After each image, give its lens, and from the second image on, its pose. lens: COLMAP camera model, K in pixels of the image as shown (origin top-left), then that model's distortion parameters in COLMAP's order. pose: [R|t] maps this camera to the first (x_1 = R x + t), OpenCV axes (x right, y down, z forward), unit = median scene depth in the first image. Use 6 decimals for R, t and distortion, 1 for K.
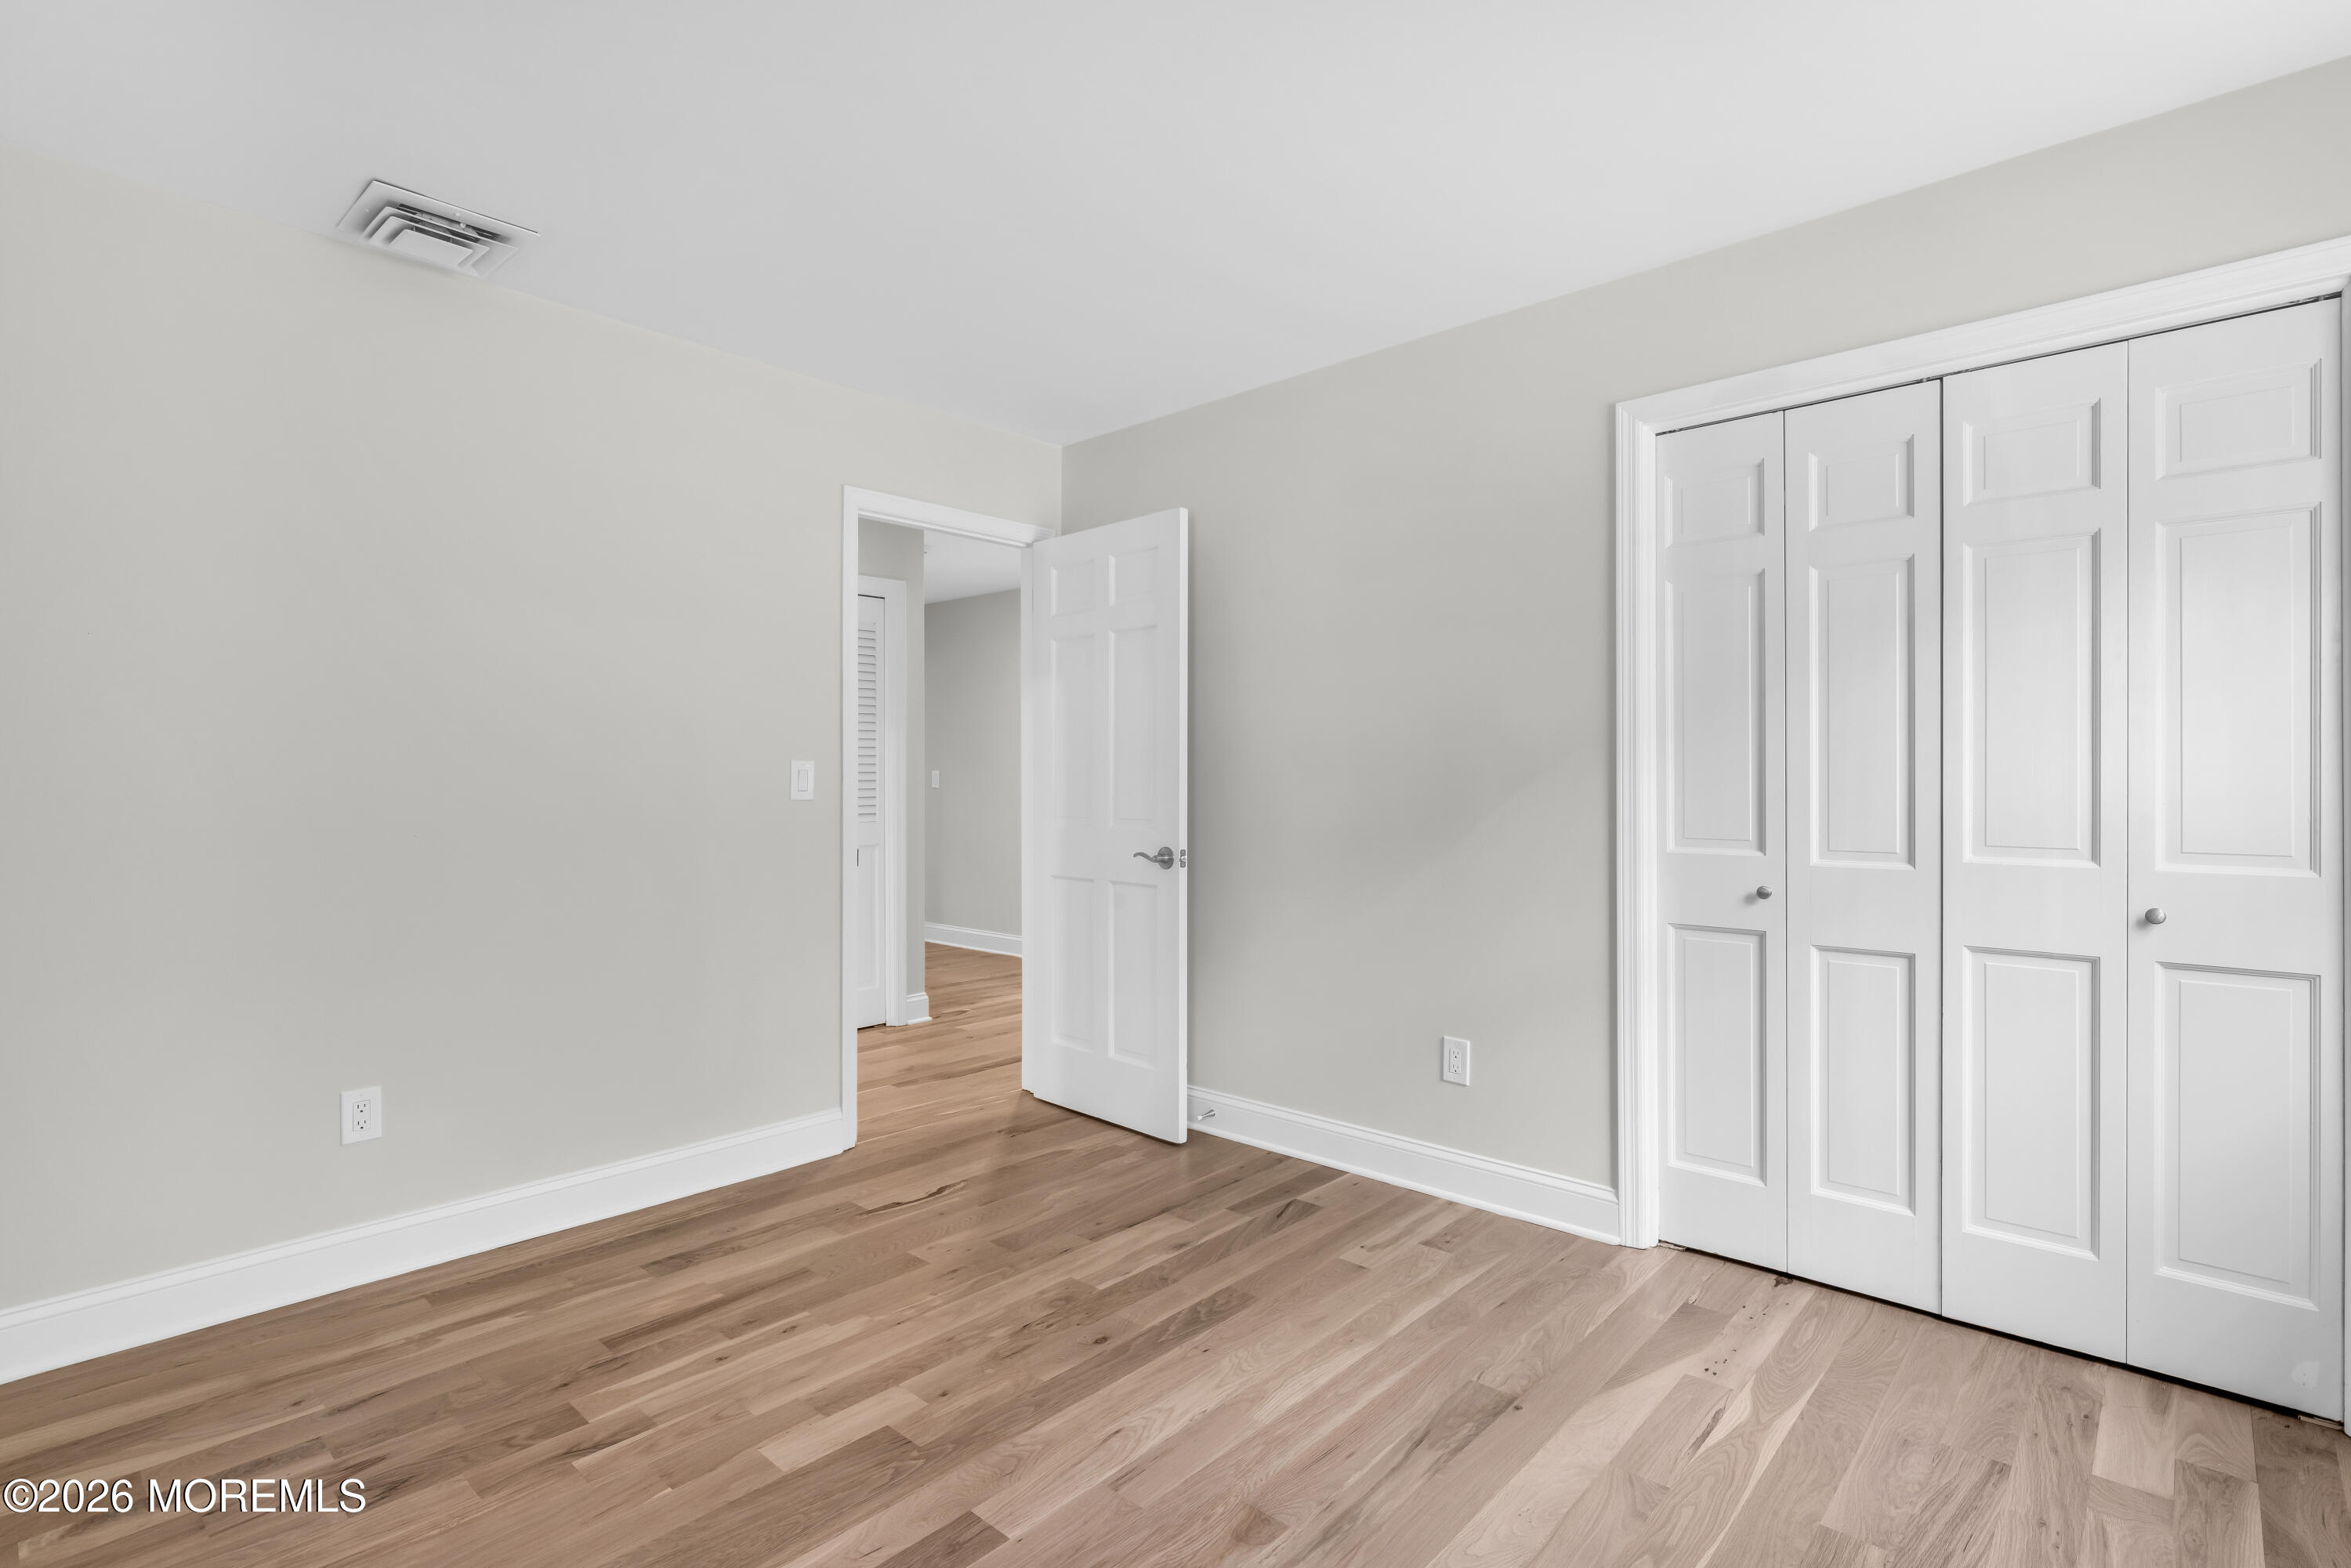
lens RADIAL K [[1087.8, 0, 1175.5], [0, 1087.8, 784.0], [0, 0, 1]] dist [-0.003347, 0.000199]
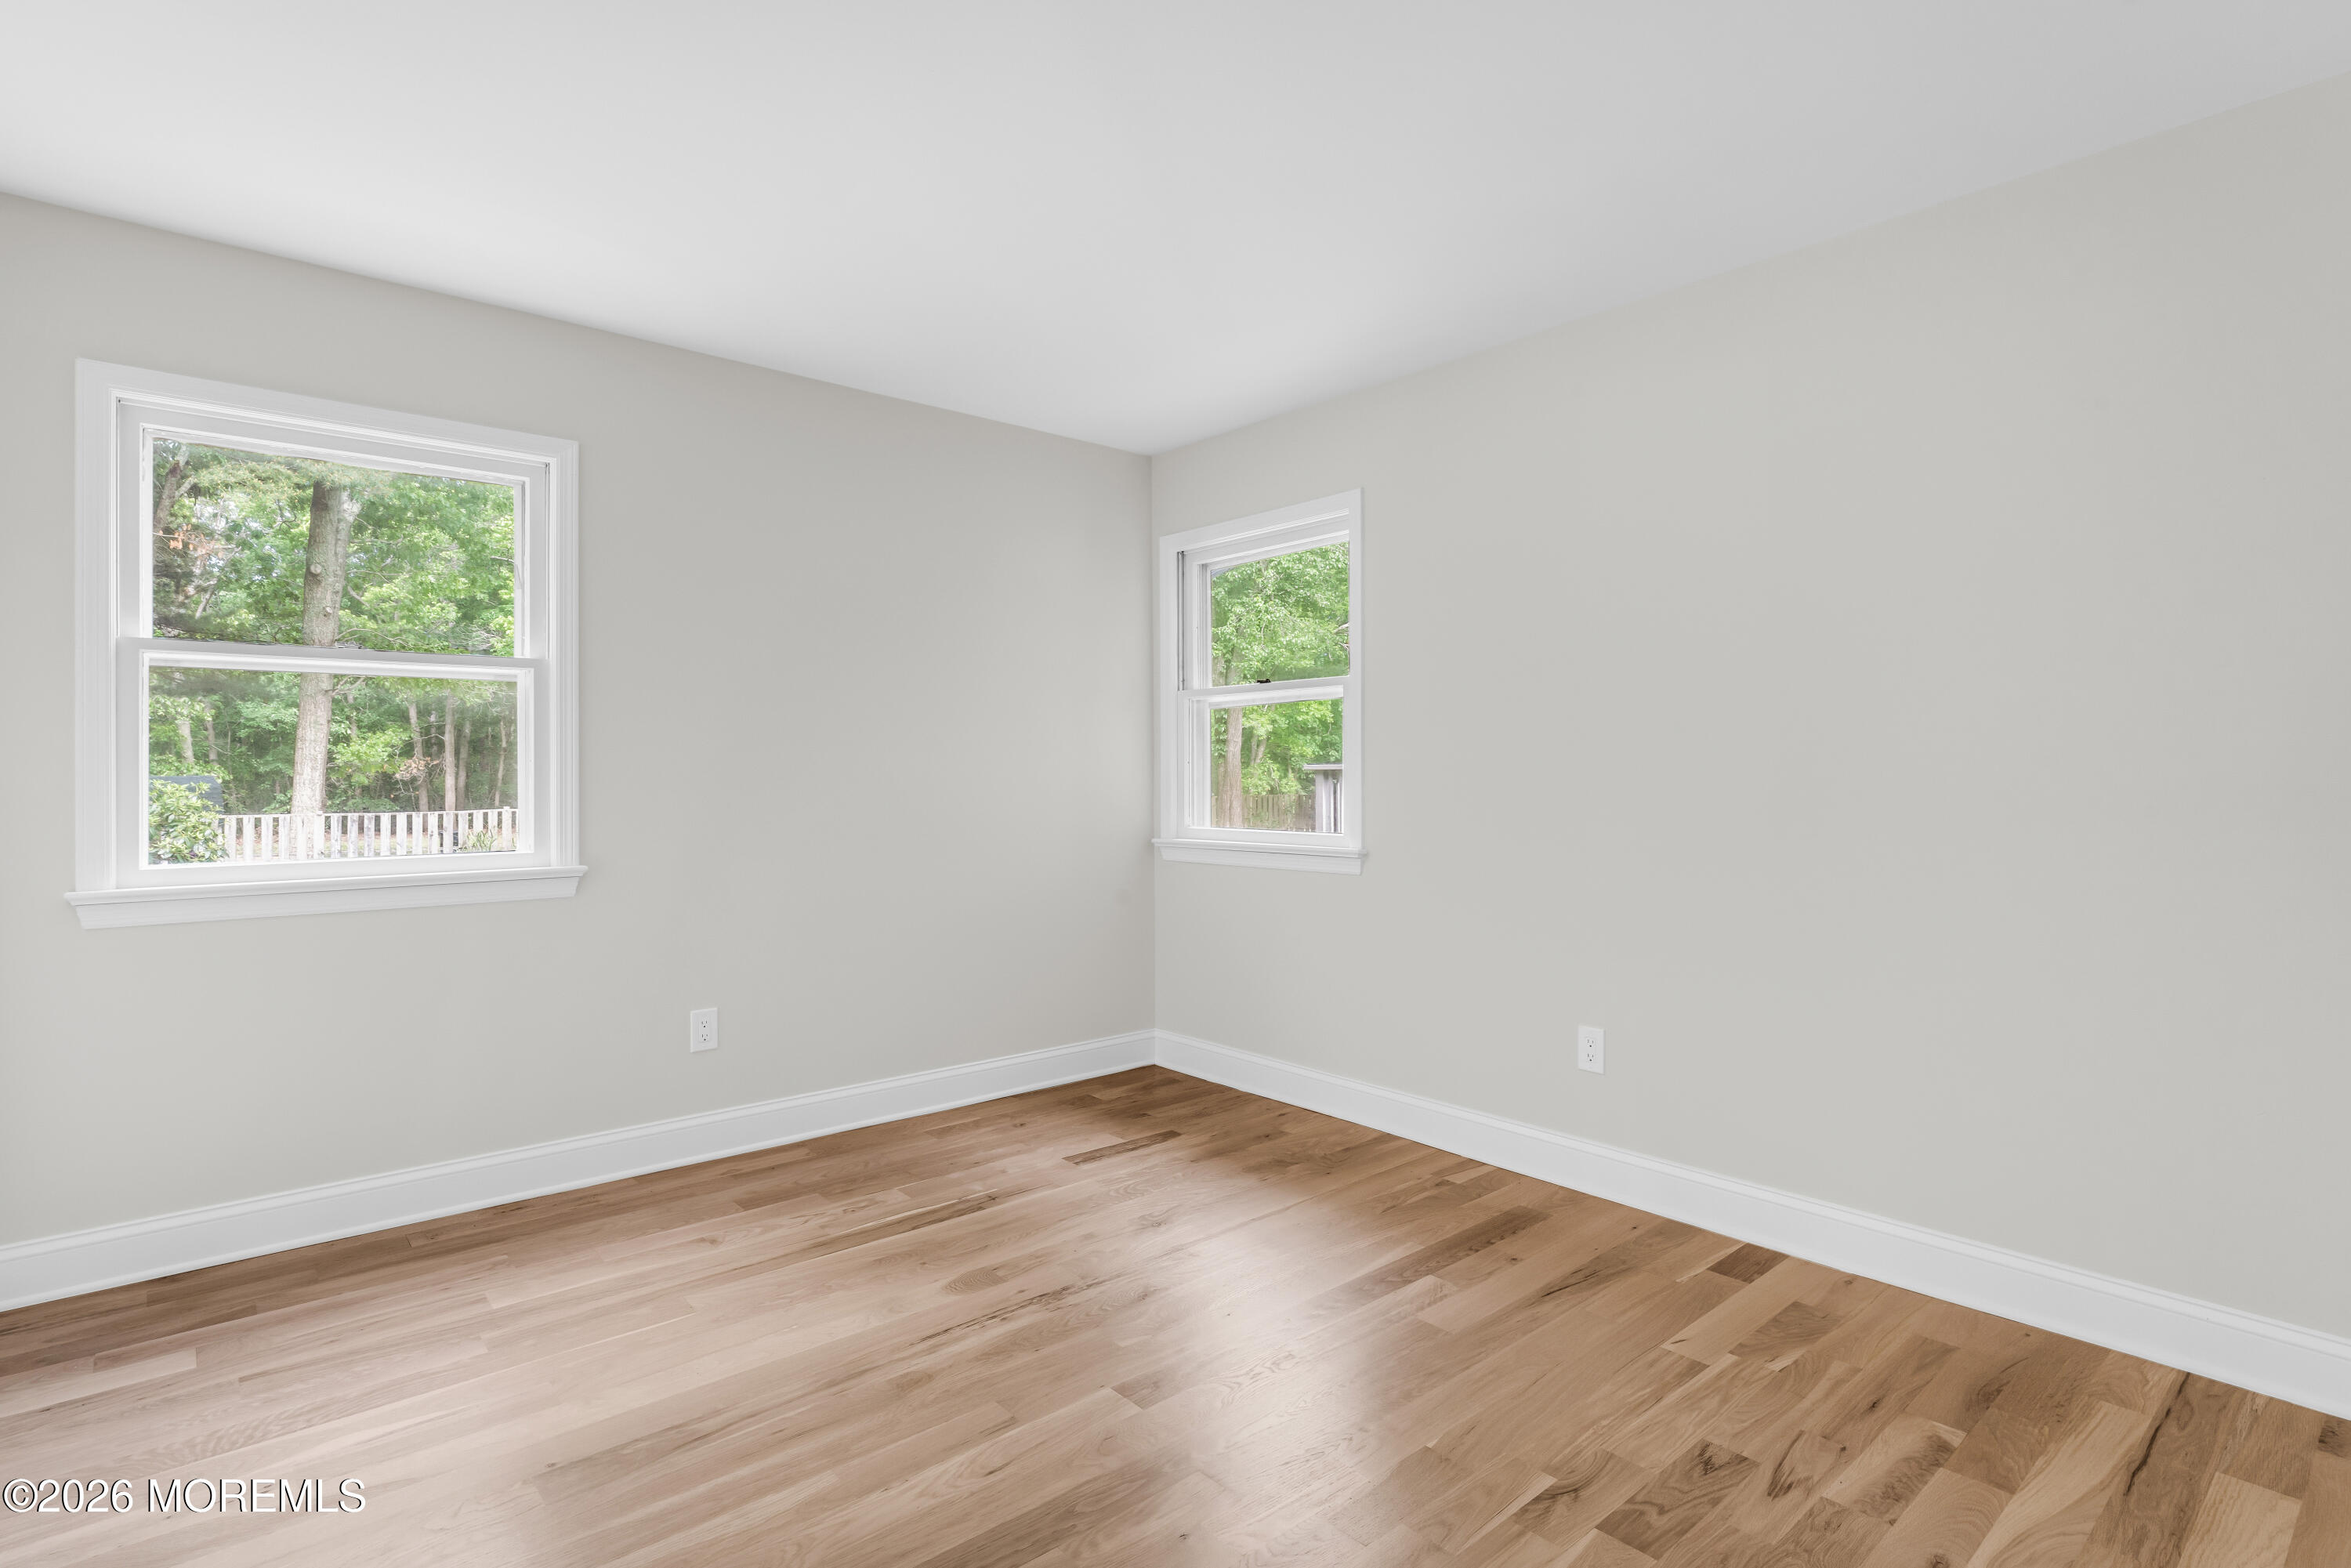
lens RADIAL K [[1103.3, 0, 1165.0], [0, 1103.3, 753.3], [0, 0, 1]] dist [-0.001290, -0.000321]
pose [[-0.991892, 0.007386, 0.126866, -0.330354], [0.005749, 0.999895, -0.013265, -0.005282], [-0.126951, -0.012428, -0.991831, 1.953653]]
